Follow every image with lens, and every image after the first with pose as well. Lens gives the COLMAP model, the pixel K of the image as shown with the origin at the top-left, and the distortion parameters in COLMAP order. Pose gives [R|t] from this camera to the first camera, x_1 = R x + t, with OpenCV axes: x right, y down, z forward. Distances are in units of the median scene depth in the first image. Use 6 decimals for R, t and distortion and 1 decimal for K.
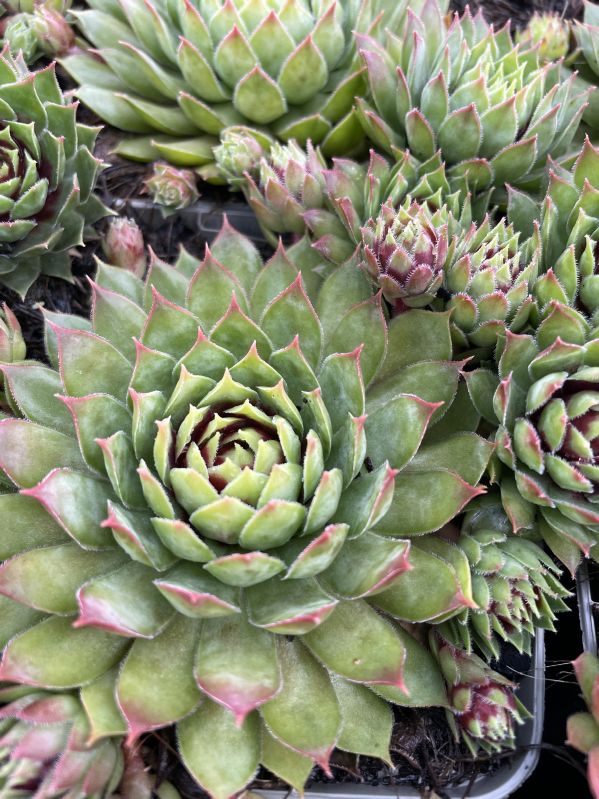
lens RADIAL K [[614.1, 0, 299.5], [0, 614.1, 399.5], [0, 0, 1]] dist [0.054800, -0.116126]
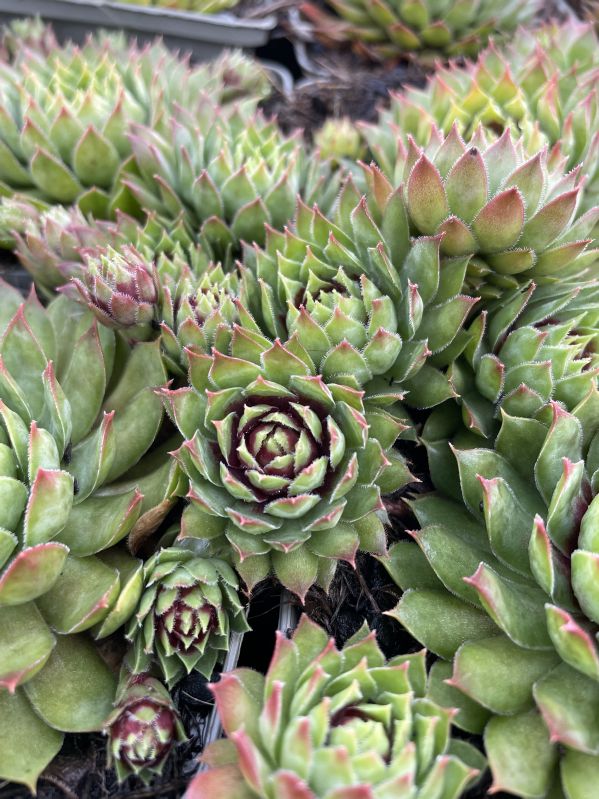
lens RADIAL K [[614.1, 0, 299.5], [0, 614.1, 399.5], [0, 0, 1]] dist [0.054800, -0.116126]
pose [[0.999955, 0.005561, 0.007693, 0.464861], [-0.003855, 0.978493, -0.206243, 0.171708], [-0.008675, 0.206204, 0.978471, -0.028559]]
